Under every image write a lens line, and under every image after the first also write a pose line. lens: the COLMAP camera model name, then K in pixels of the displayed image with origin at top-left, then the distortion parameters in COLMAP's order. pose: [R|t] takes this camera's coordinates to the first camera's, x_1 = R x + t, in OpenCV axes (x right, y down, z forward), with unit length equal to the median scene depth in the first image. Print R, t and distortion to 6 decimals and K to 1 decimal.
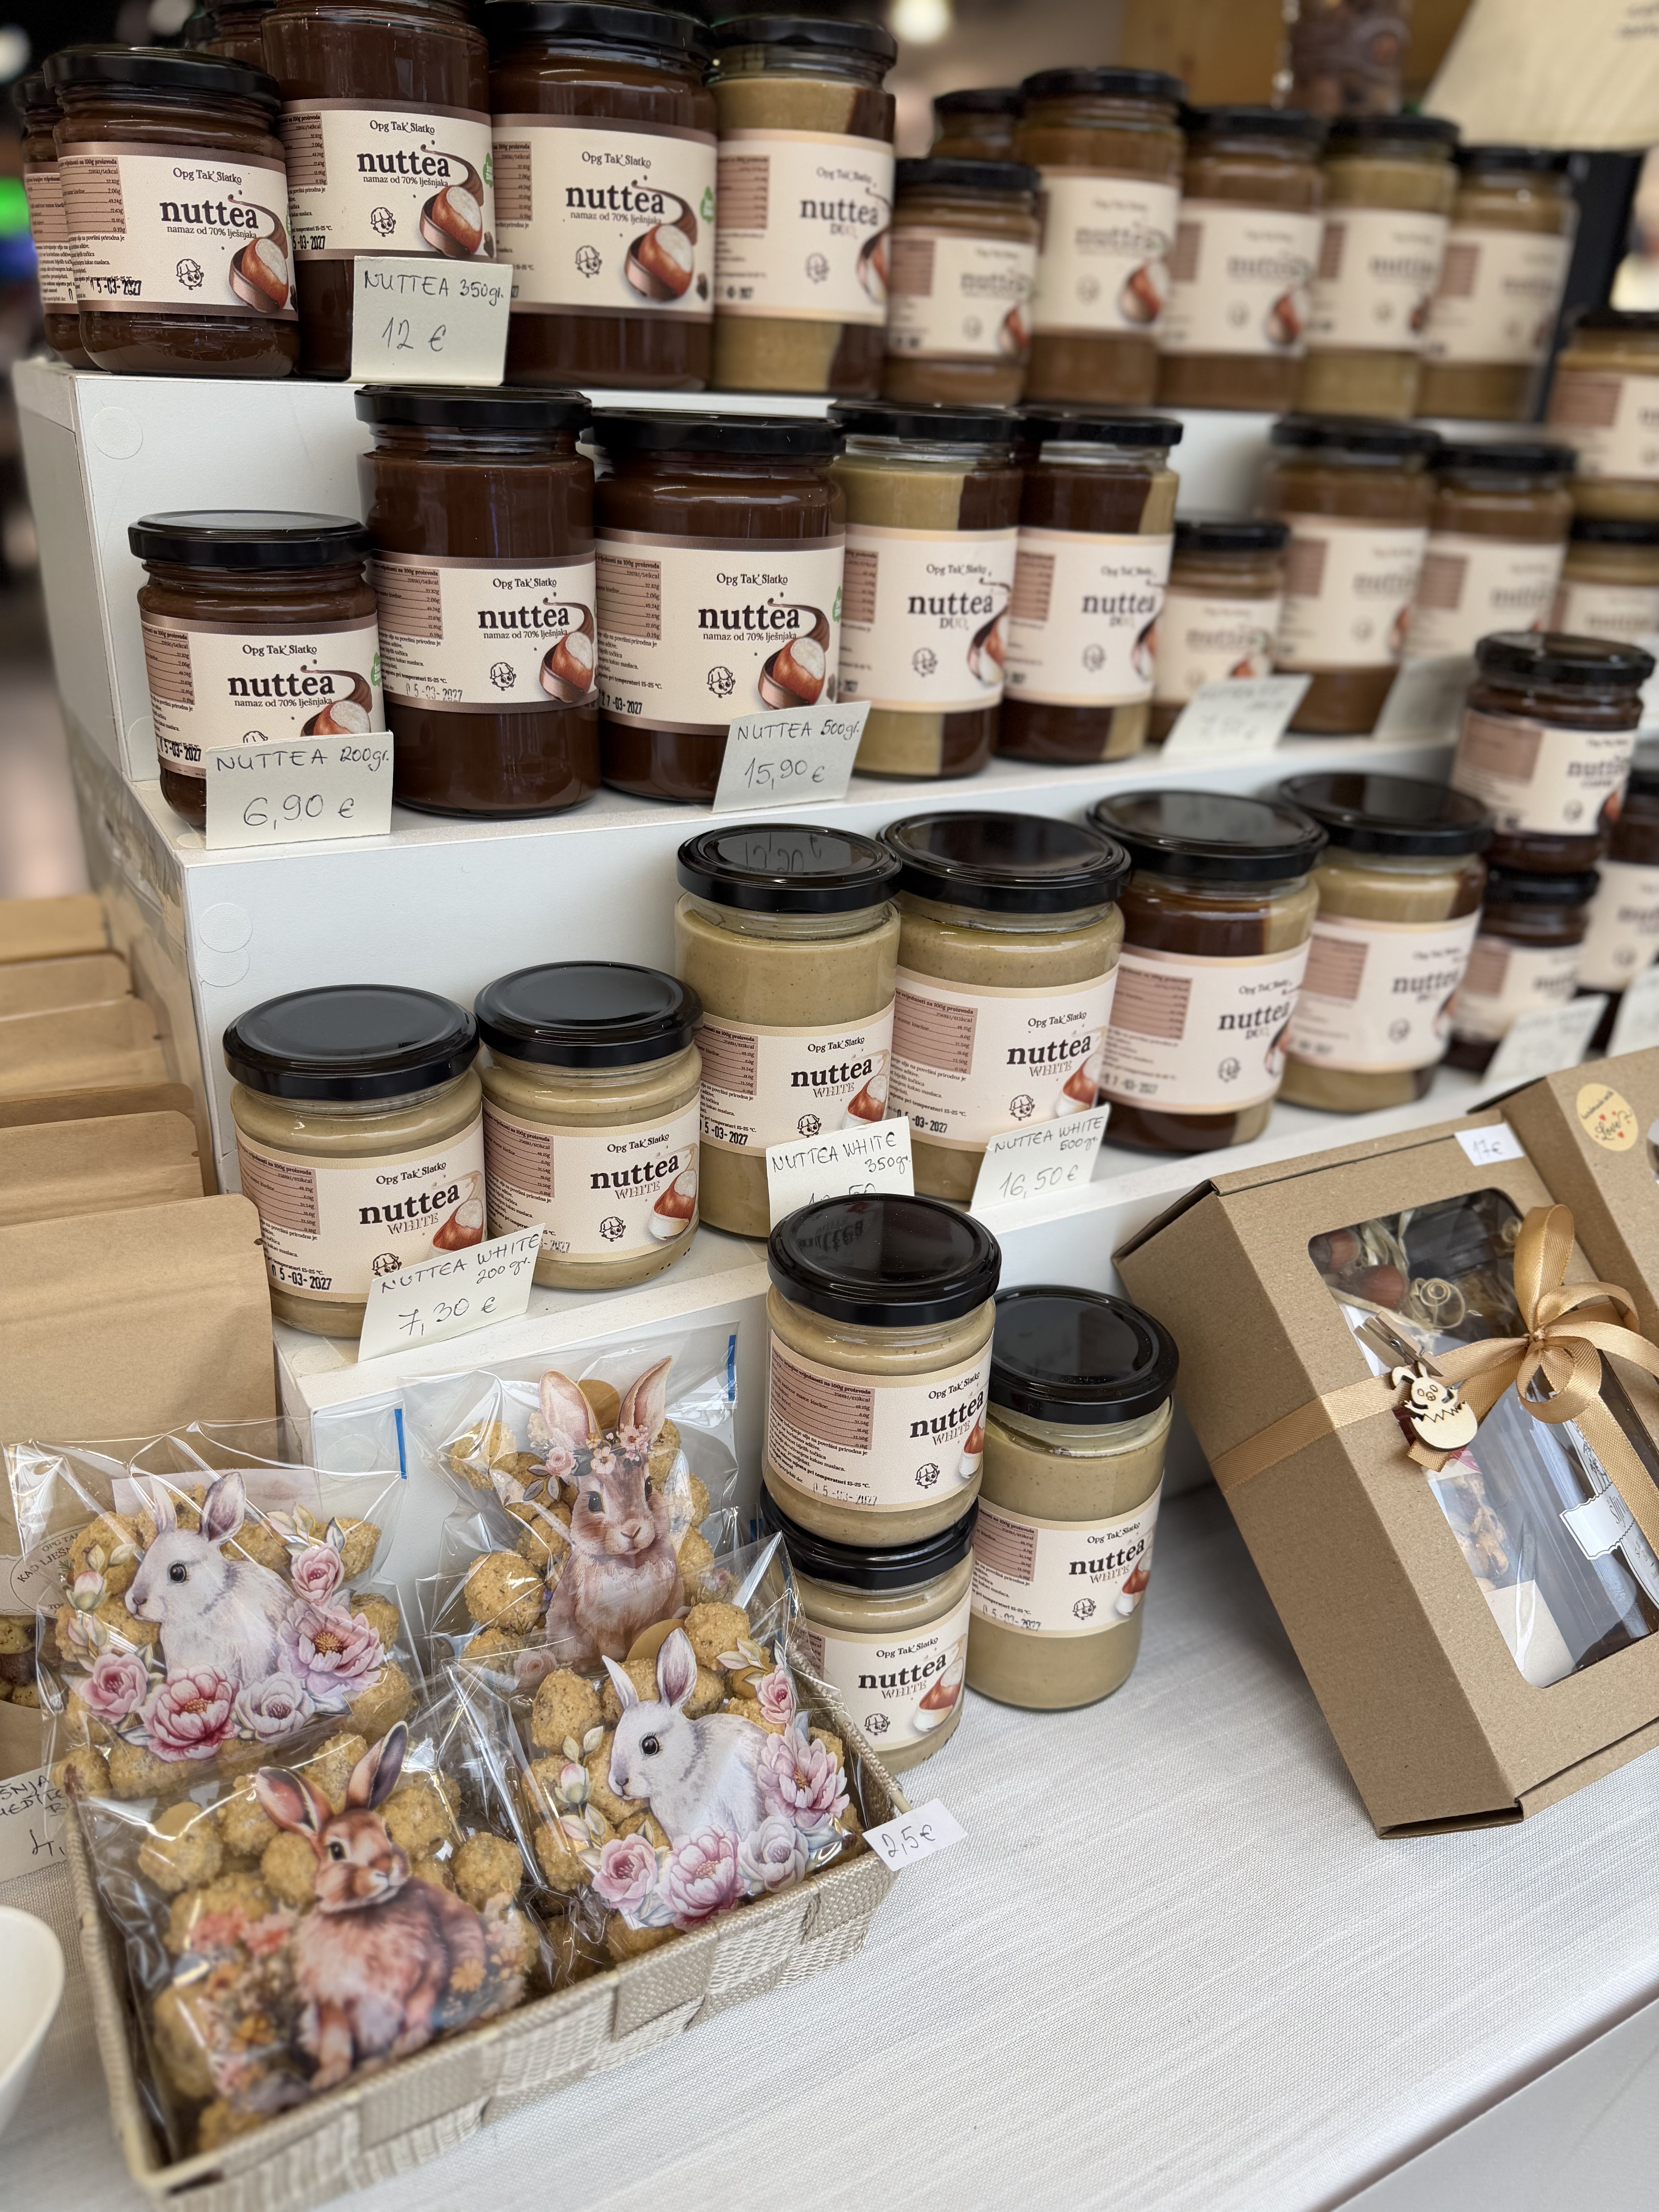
lens RADIAL K [[1543.9, 0, 834.5], [0, 1543.9, 1114.4], [0, 0, 1]] dist [0.004530, 0.005869]
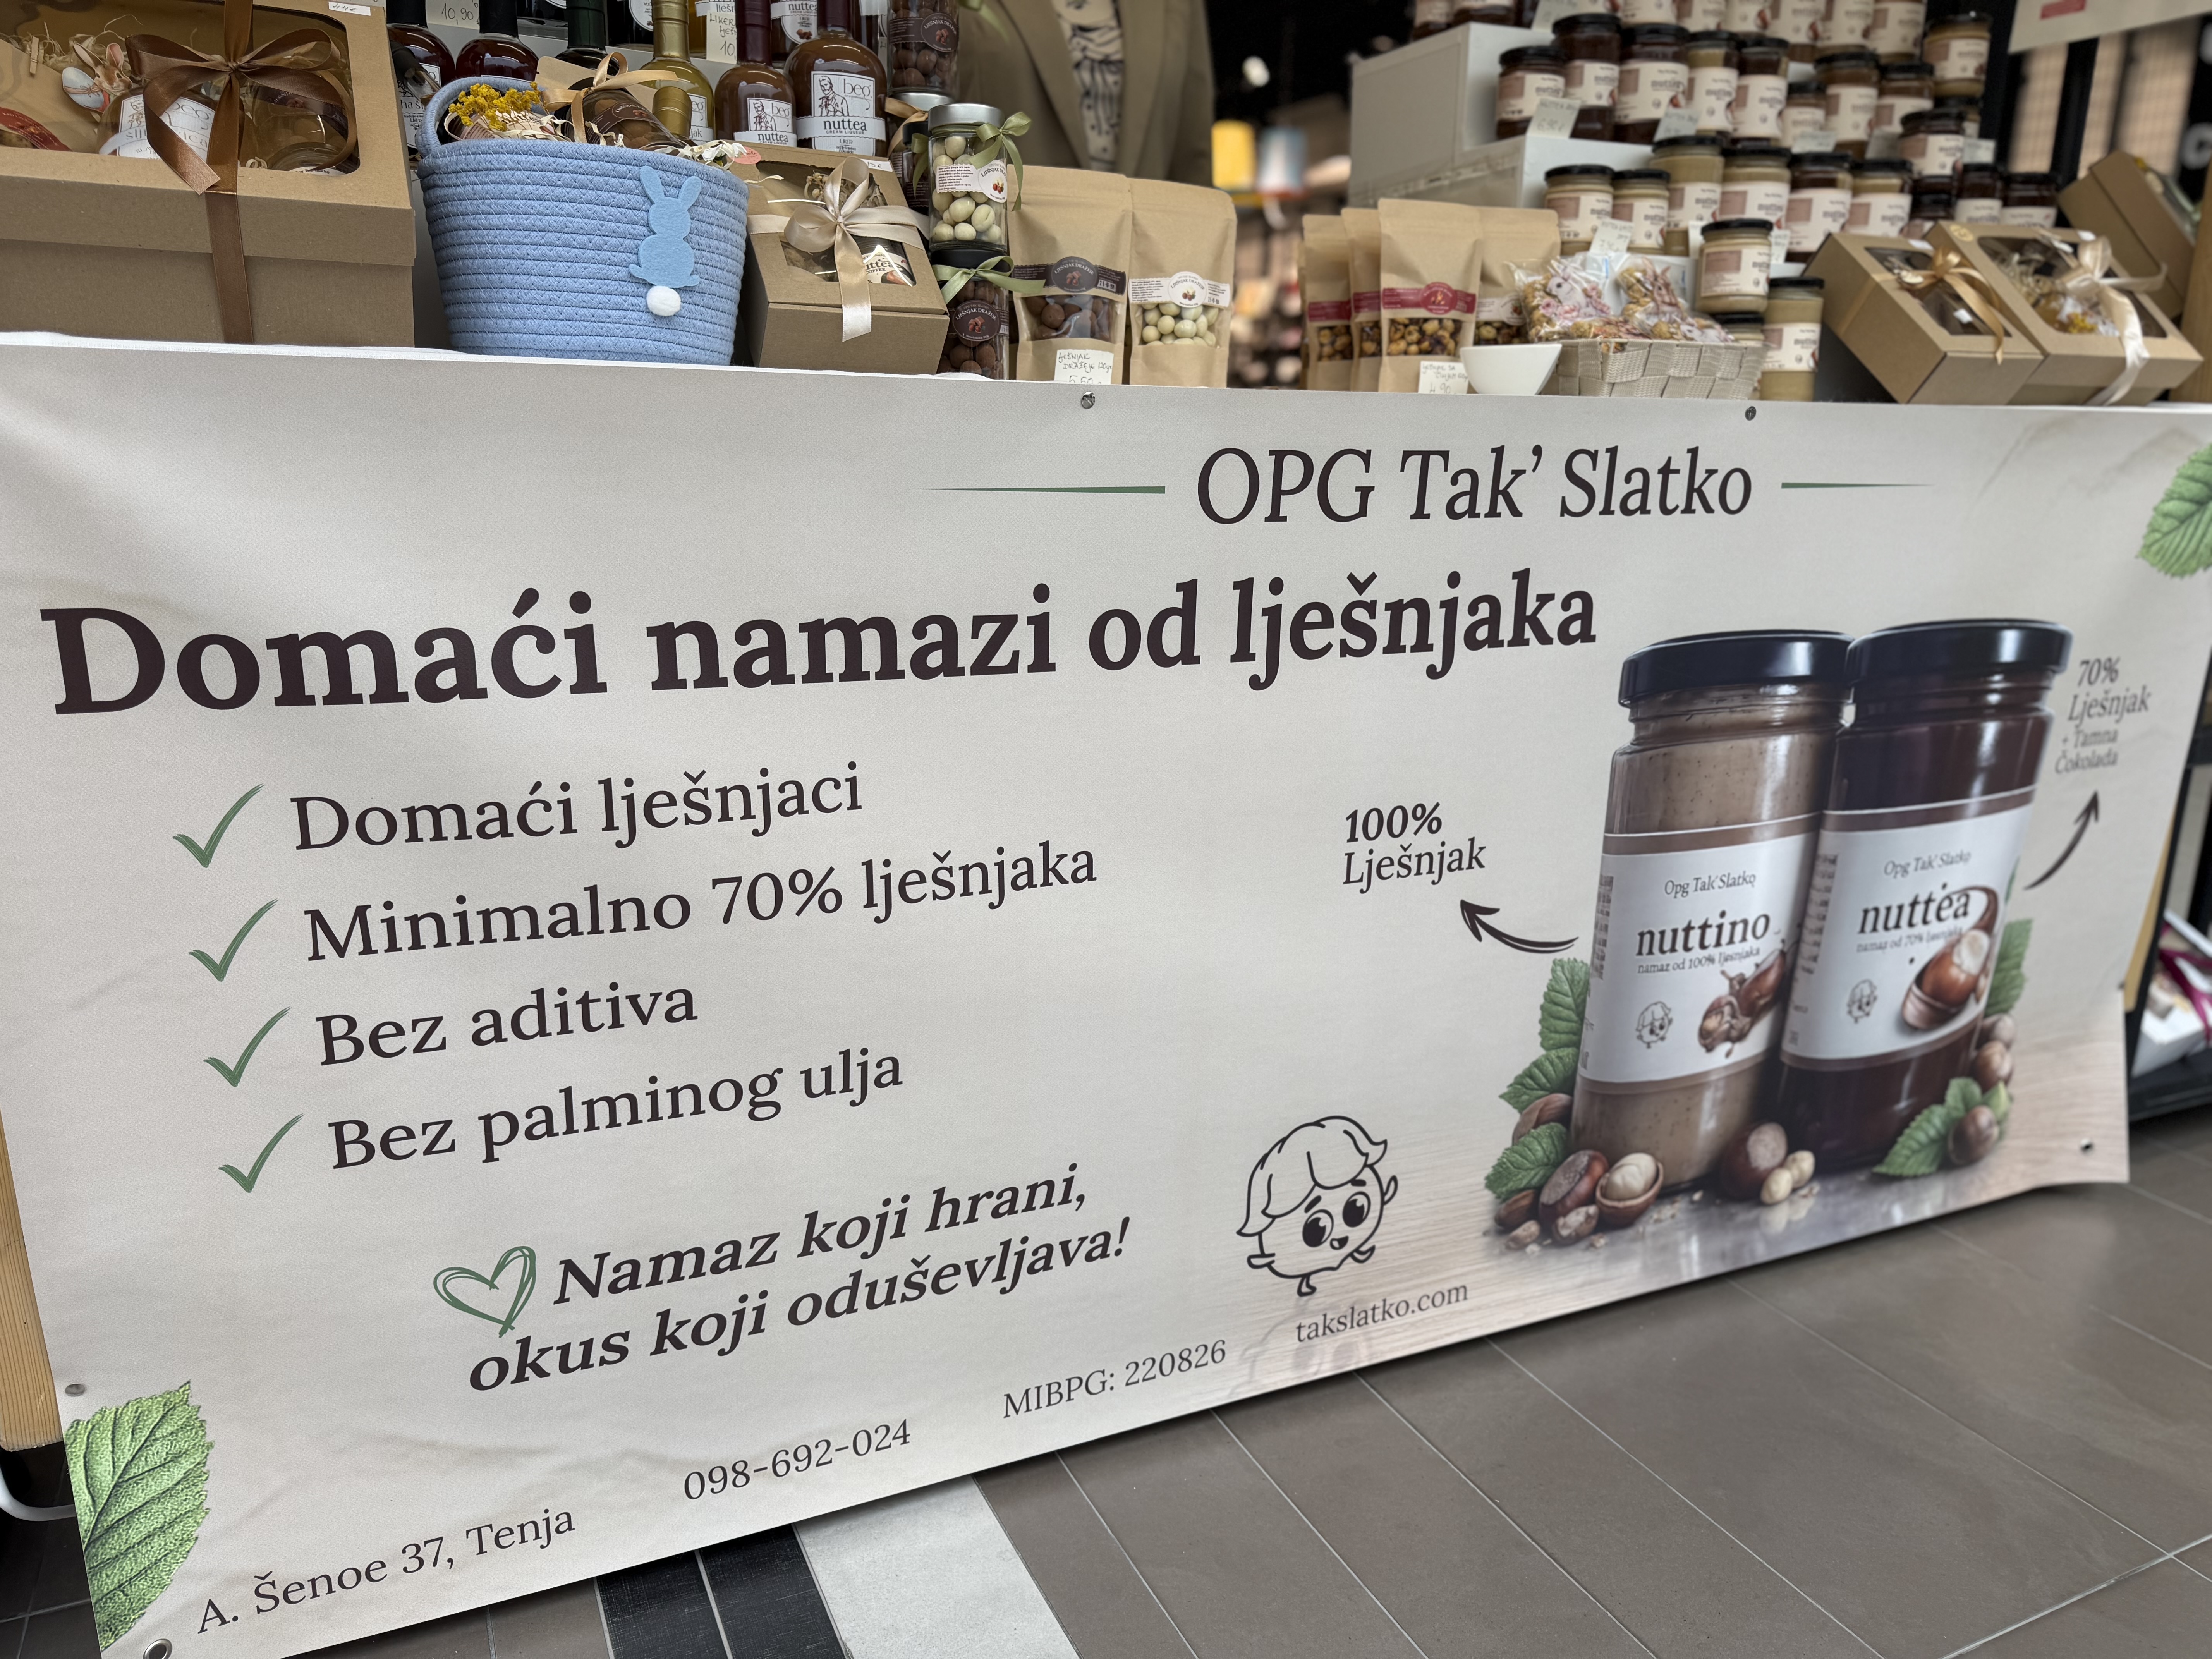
lens RADIAL K [[1543.9, 0, 1096.2], [0, 1543.9, 829.8], [0, 0, 1]] dist [0.004530, 0.005869]
pose [[0.995374, -0.010526, -0.095497, -0.817122], [-0.007215, 0.982984, -0.183550, 1.562503], [0.095804, 0.183390, 0.978361, -1.724710]]
